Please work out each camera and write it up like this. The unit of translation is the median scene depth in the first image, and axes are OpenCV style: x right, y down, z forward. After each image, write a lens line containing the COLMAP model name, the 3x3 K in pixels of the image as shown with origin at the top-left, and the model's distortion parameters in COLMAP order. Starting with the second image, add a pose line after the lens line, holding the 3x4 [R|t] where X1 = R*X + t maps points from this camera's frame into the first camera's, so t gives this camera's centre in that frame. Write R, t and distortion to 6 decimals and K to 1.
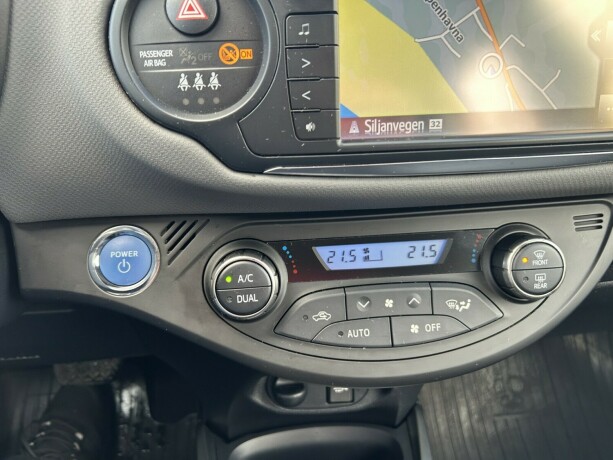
lens RADIAL K [[463.9, 0, 310.4], [0, 463.9, 228.9], [0, 0, 1]] dist [0.030780, -0.038326]
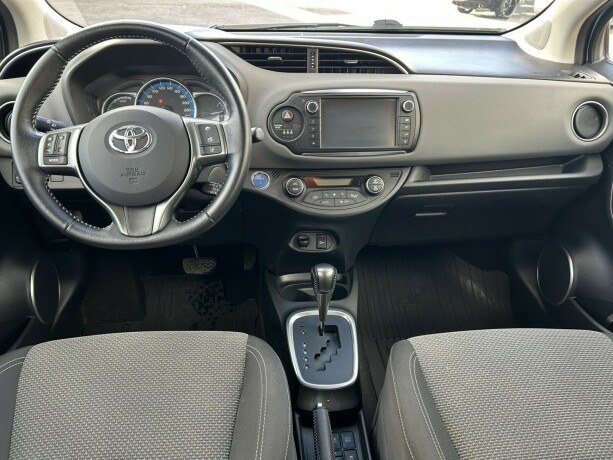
lens RADIAL K [[463.9, 0, 310.4], [0, 463.9, 228.9], [0, 0, 1]] dist [0.030780, -0.038326]
pose [[0.999687, 0.024448, 0.005254, -0.024862], [-0.023885, 0.995758, -0.088861, 0.701143], [-0.007404, 0.088707, 0.996030, -2.362944]]
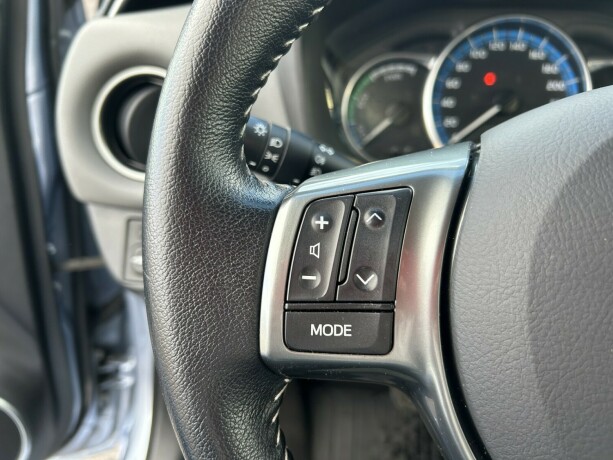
lens RADIAL K [[472.4, 0, 306.5], [0, 472.4, 230.0], [0, 0, 1]] dist [0.051443, -0.078296]
pose [[0.981802, 0.099559, -0.161720, -1.365613], [-0.114026, 0.990024, -0.082769, 0.078437], [0.151866, 0.099703, 0.983360, -0.388759]]
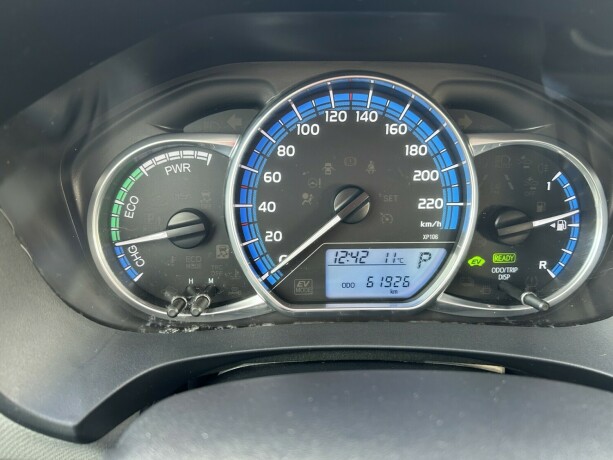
lens RADIAL K [[463.9, 0, 310.4], [0, 463.9, 228.9], [0, 0, 1]] dist [0.030780, -0.038326]
pose [[0.998775, 0.041358, -0.027178, -1.126750], [-0.042786, 0.997610, -0.054253, -0.348179], [0.024869, 0.055349, 0.998157, 0.119831]]
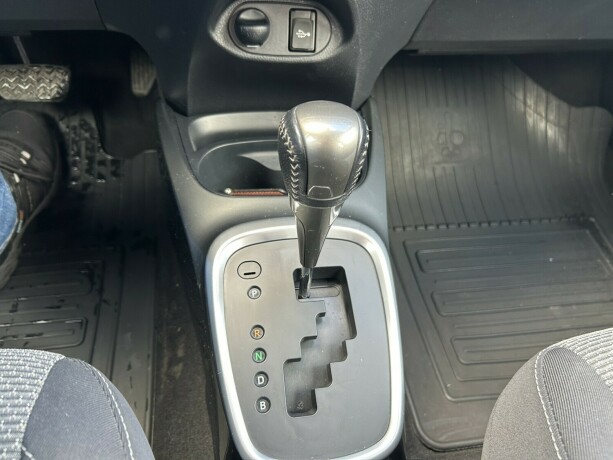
lens RADIAL K [[463.9, 0, 310.4], [0, 463.9, 228.9], [0, 0, 1]] dist [0.030780, -0.038326]
pose [[0.992864, 0.019295, 0.117682, -0.041197], [-0.053315, 0.954531, 0.293306, 0.623052], [-0.106671, -0.297487, 0.948748, -0.105282]]
